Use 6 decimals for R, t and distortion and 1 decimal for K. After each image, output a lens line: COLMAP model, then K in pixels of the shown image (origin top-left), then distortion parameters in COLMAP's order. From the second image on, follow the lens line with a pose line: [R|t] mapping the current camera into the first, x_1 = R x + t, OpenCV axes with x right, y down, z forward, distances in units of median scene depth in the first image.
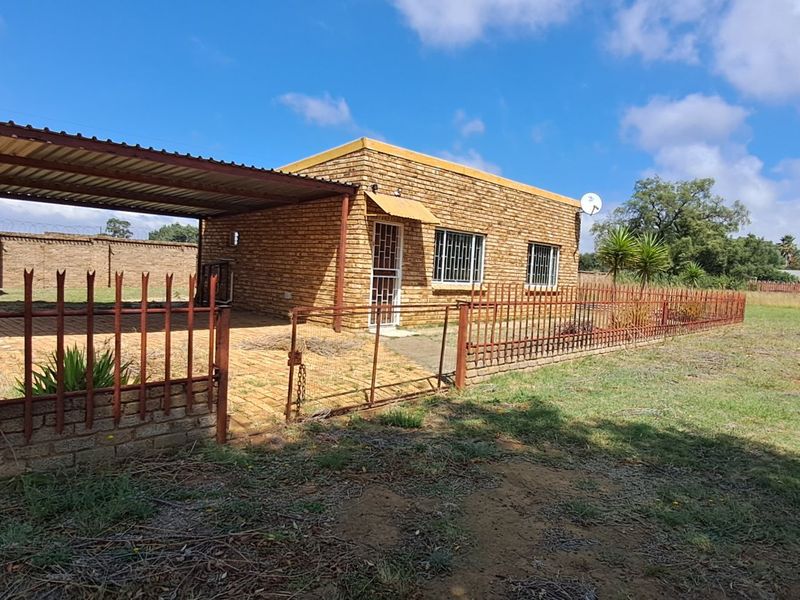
lens RADIAL K [[518.7, 0, 400.0], [0, 518.7, 300.0], [0, 0, 1]] dist [-0.030303, 0.004059]
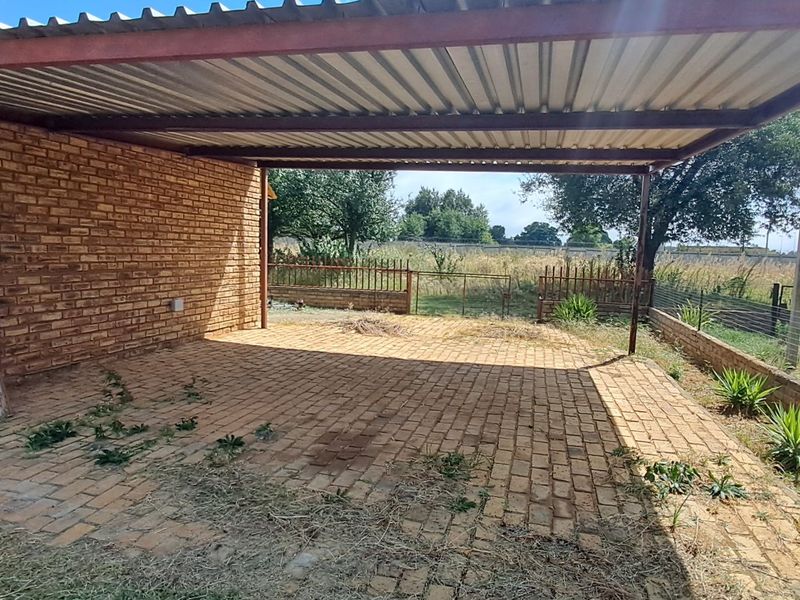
lens RADIAL K [[518.7, 0, 400.0], [0, 518.7, 300.0], [0, 0, 1]] dist [-0.030303, 0.004059]
pose [[-0.474784, -0.163312, 0.864817, -1.248590], [-0.019462, 0.984341, 0.175198, -0.182416], [-0.879887, 0.066350, -0.470528, 1.529094]]
